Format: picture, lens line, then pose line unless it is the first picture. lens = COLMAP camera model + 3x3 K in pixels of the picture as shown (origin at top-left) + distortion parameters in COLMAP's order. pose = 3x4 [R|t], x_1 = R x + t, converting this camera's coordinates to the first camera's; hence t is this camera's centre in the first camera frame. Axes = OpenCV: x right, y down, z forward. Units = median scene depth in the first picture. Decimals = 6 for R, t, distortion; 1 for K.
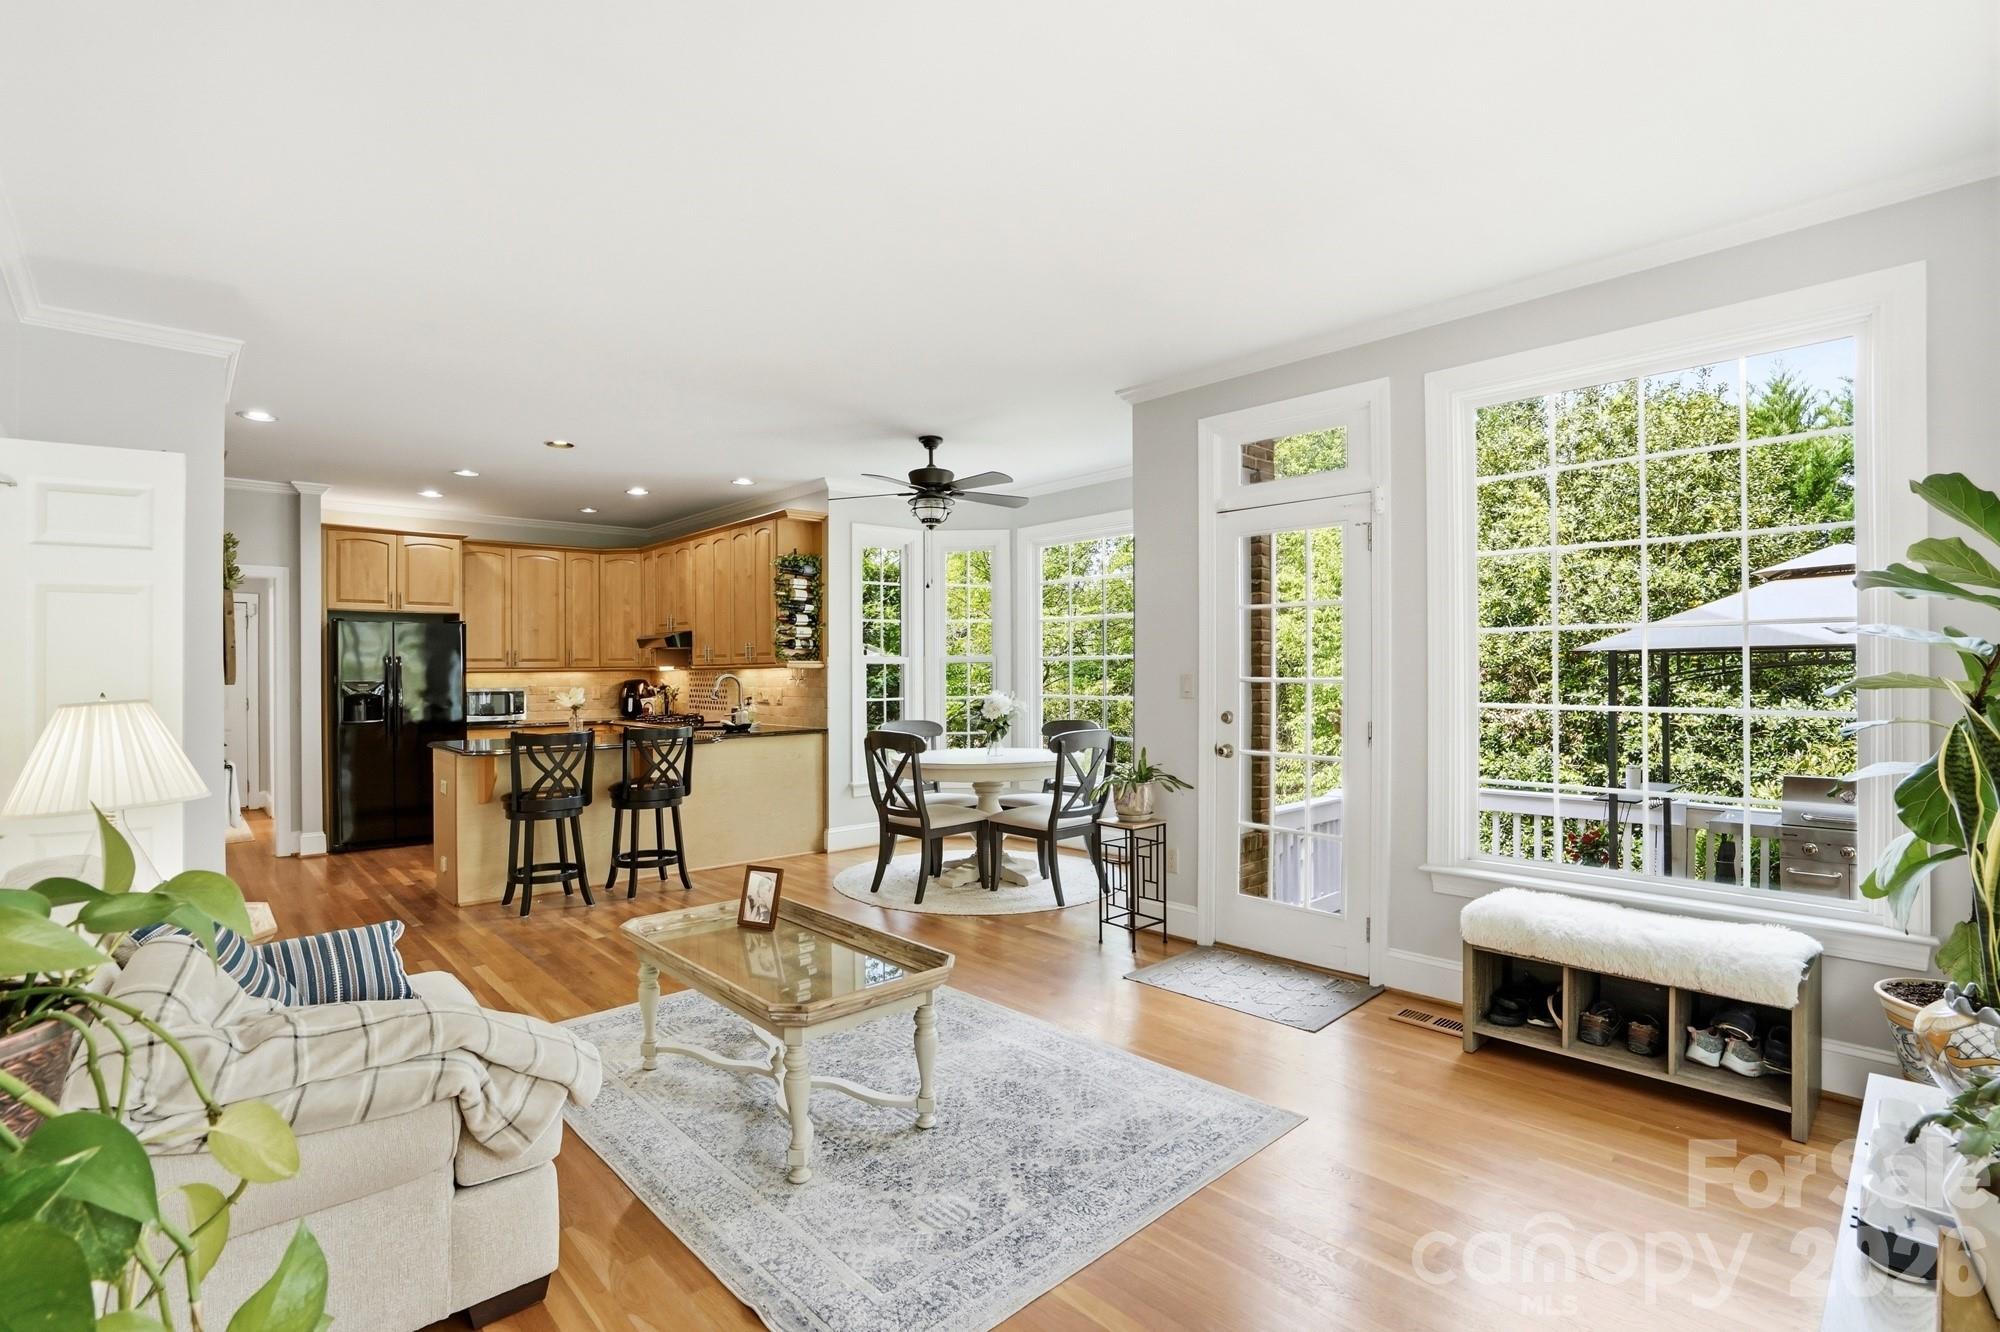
lens RADIAL K [[964.8, 0, 1005.5], [0, 964.8, 668.2], [0, 0, 1]] dist [-0.027611, 0.003734]
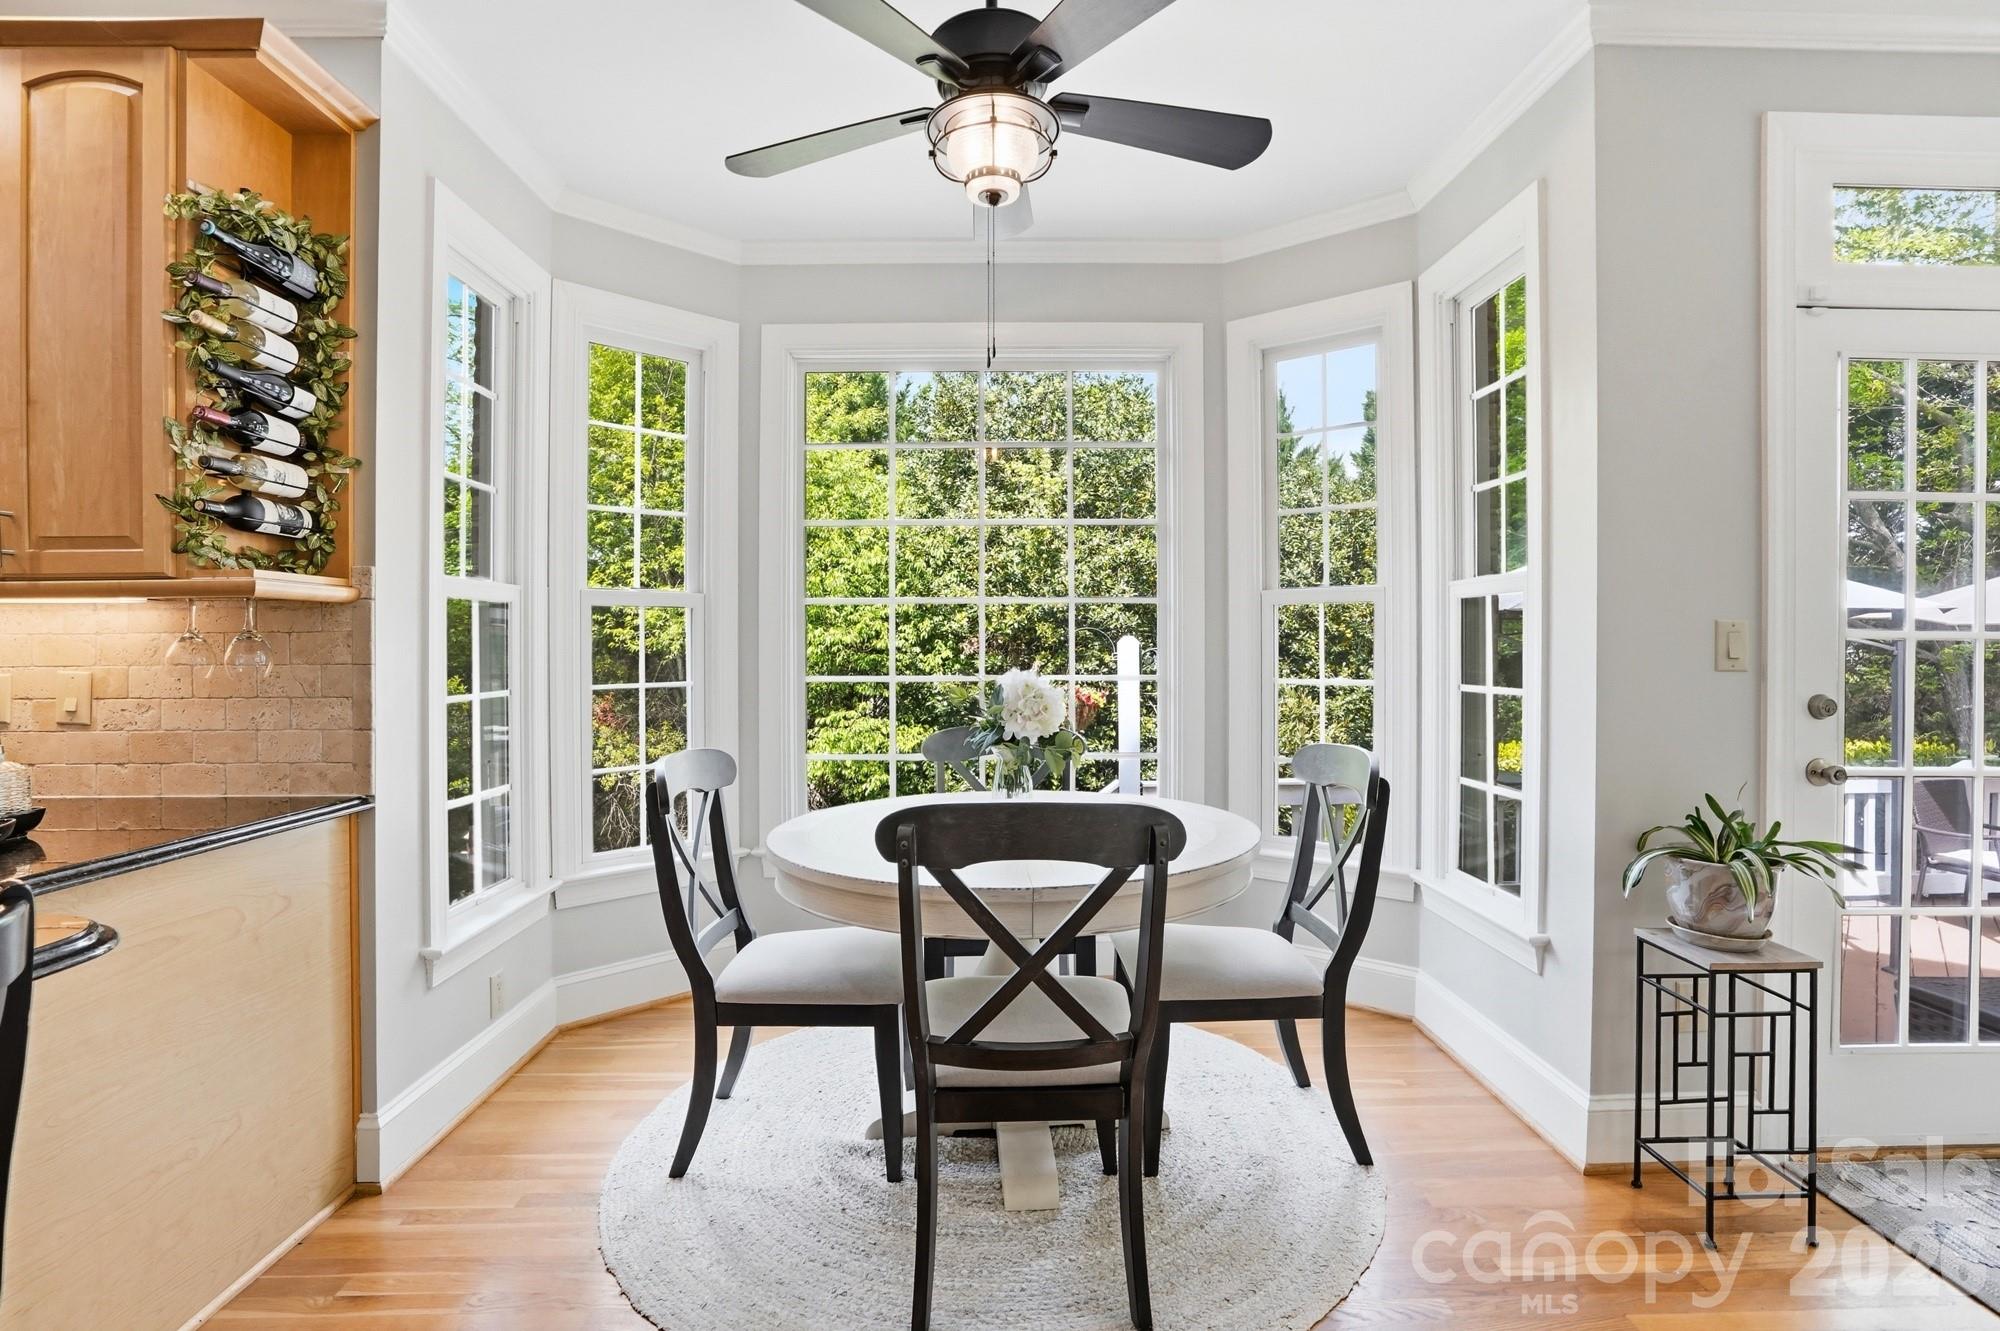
lens RADIAL K [[964.8, 0, 996.5], [0, 964.8, 649.6], [0, 0, 1]] dist [-0.027611, 0.003734]
pose [[0.665954, 0.000363, 0.745993, -0.276416], [-0.001705, 0.999998, 0.001036, 0.014244], [-0.745991, -0.001961, 0.665953, 0.630645]]
